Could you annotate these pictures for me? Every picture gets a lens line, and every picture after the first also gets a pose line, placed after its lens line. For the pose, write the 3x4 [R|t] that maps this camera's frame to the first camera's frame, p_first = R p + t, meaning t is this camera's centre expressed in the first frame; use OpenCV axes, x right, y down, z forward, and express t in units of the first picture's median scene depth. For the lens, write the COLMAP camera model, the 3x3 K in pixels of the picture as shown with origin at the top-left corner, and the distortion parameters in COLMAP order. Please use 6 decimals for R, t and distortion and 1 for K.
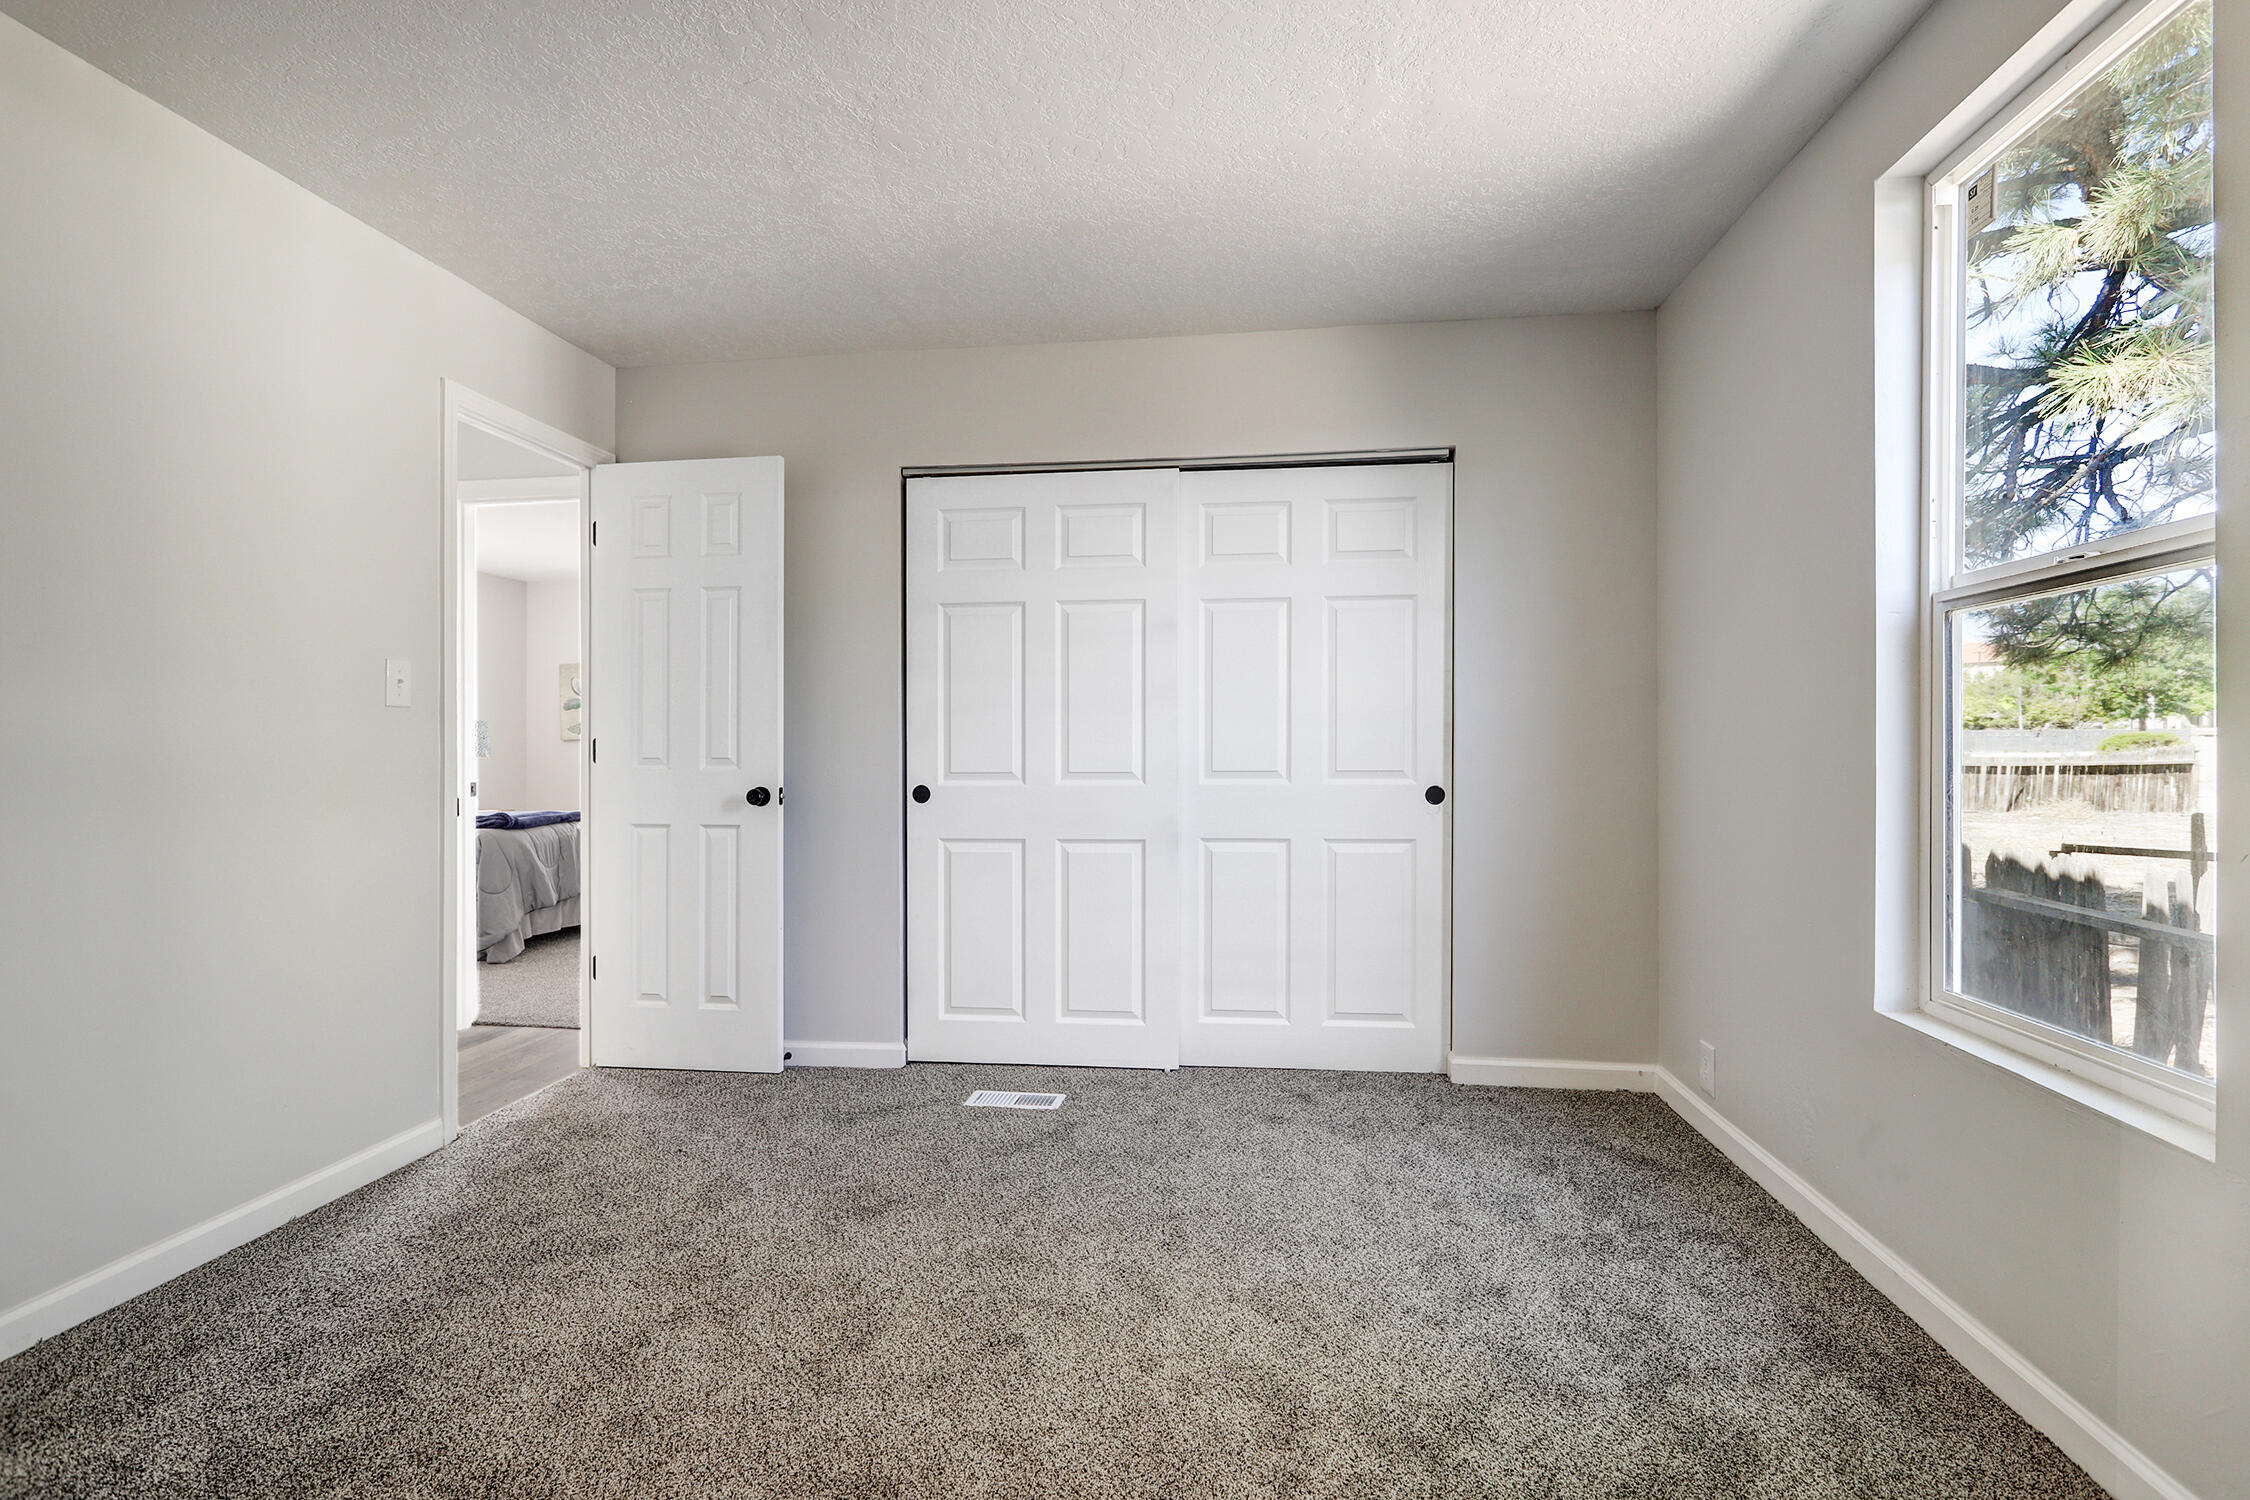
lens RADIAL K [[1062.0, 0, 1125.0], [0, 1062.0, 750.0], [0, 0, 1]] dist [-0.000190, -0.000021]
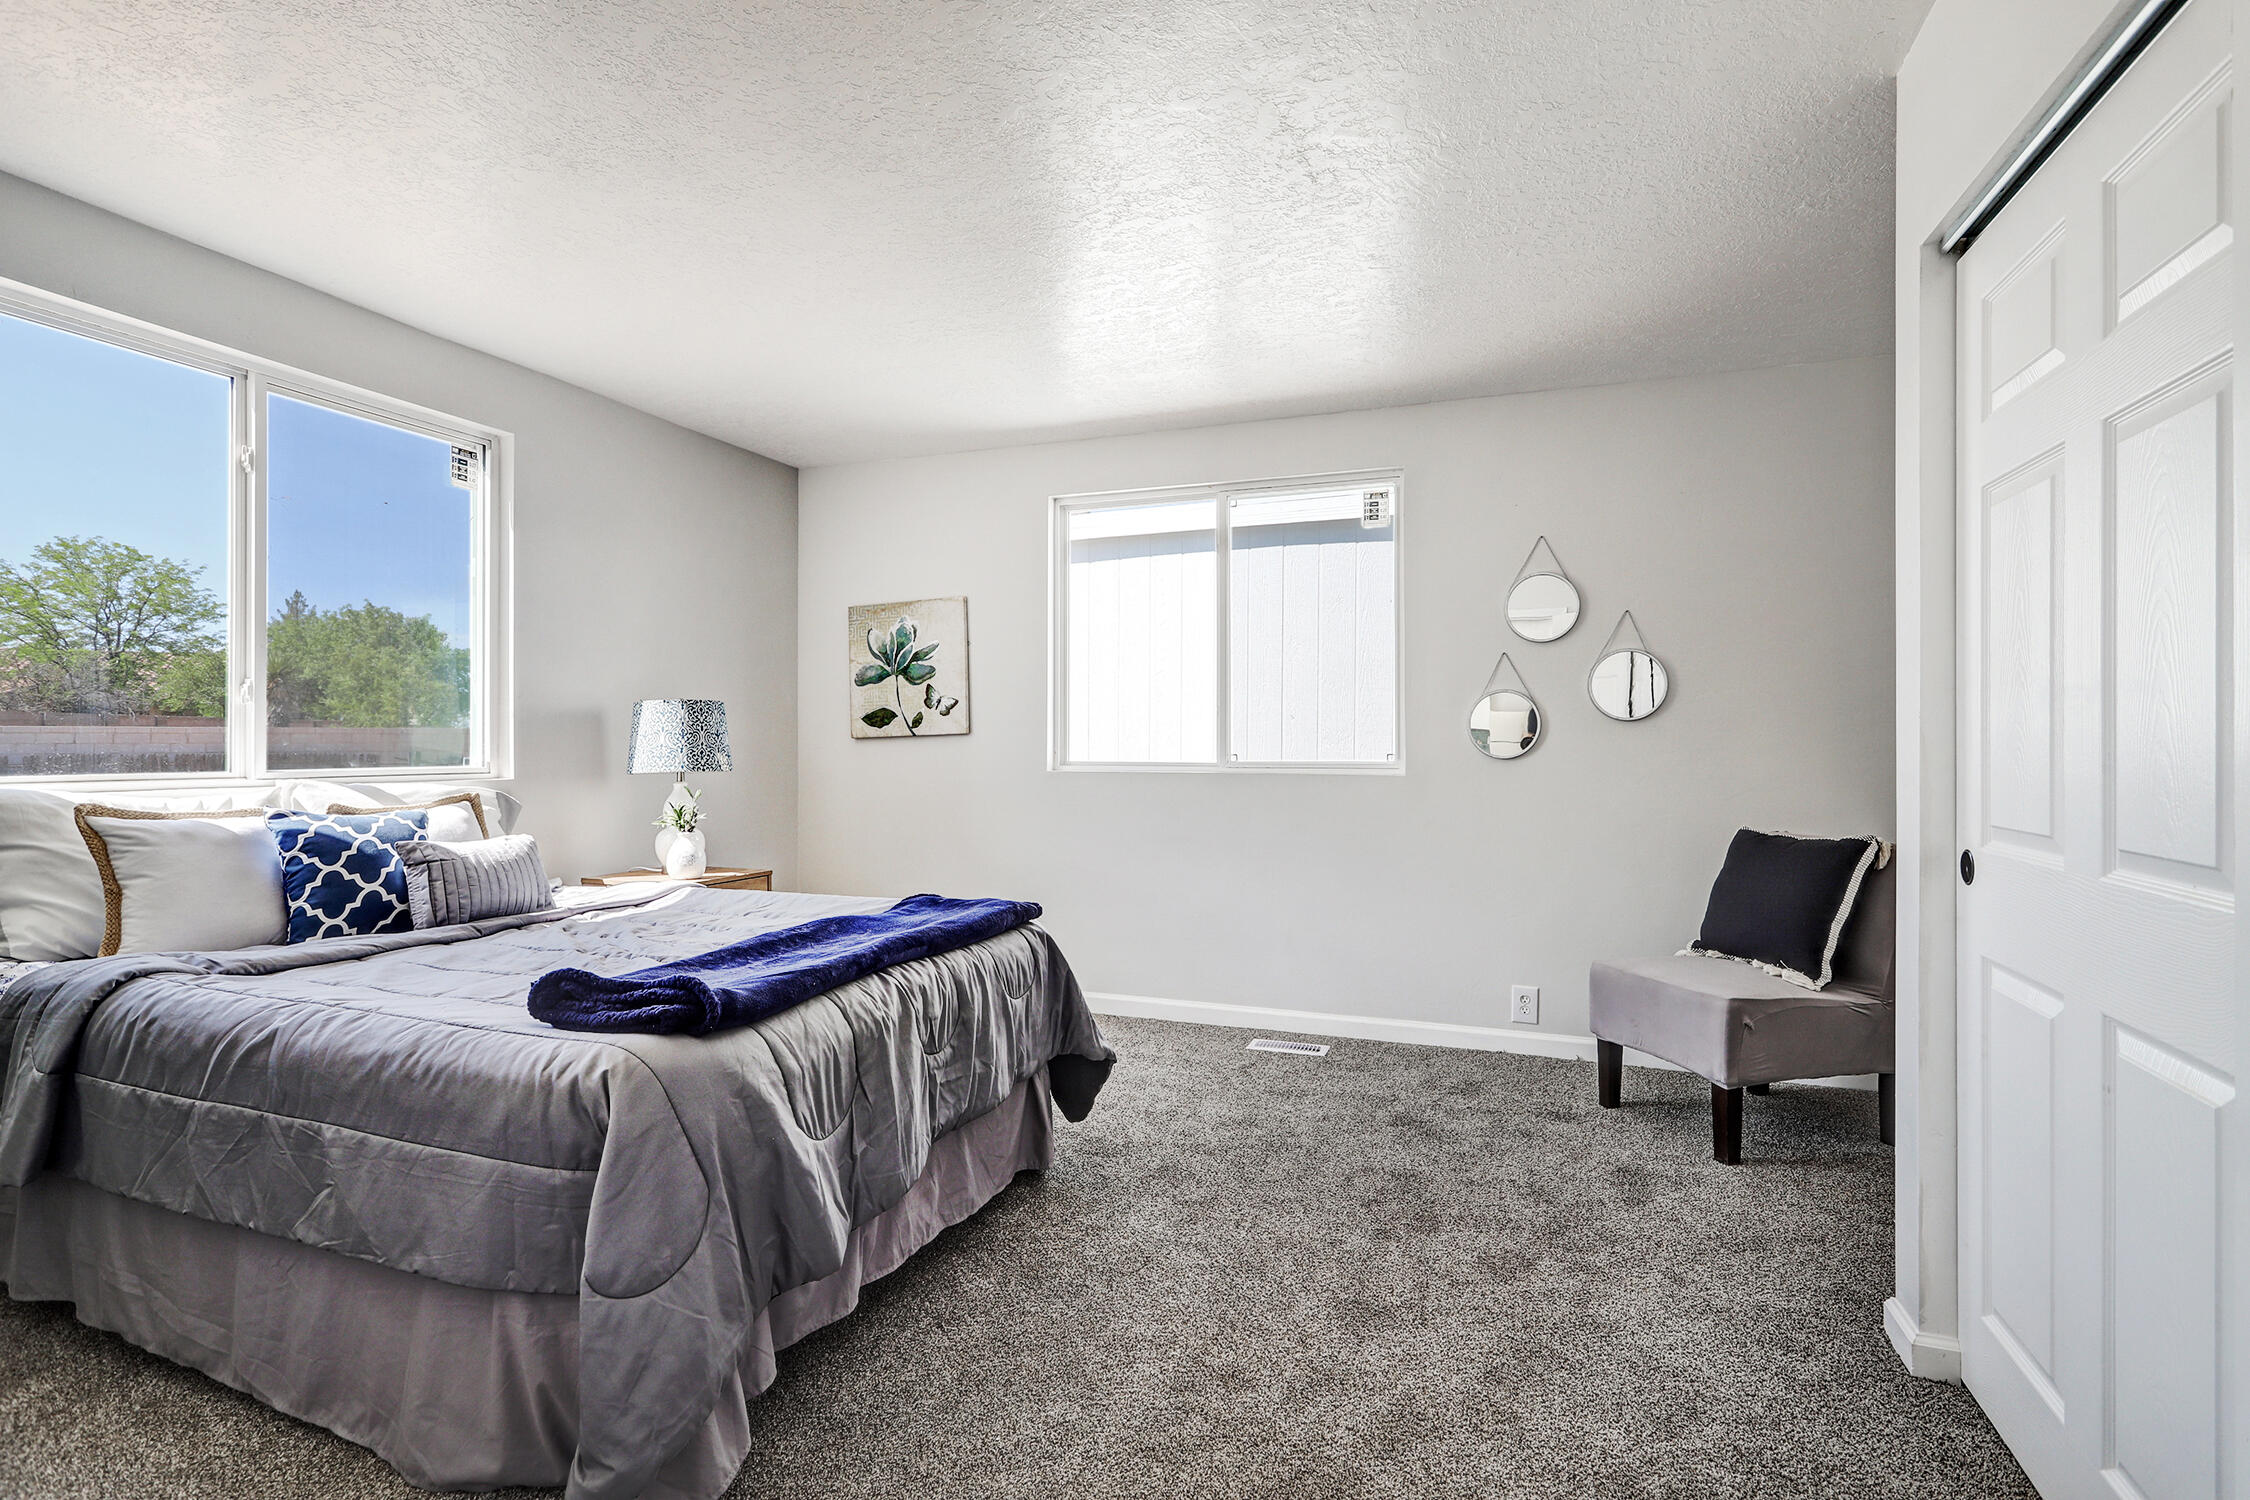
lens RADIAL K [[1062.0, 0, 1125.0], [0, 1062.0, 750.0], [0, 0, 1]] dist [-0.000190, -0.000021]
pose [[0.973285, 0.000060, -0.229601, -0.381901], [0.000466, 0.999997, 0.002238, -0.006668], [0.229600, -0.002285, 0.973282, 0.711461]]
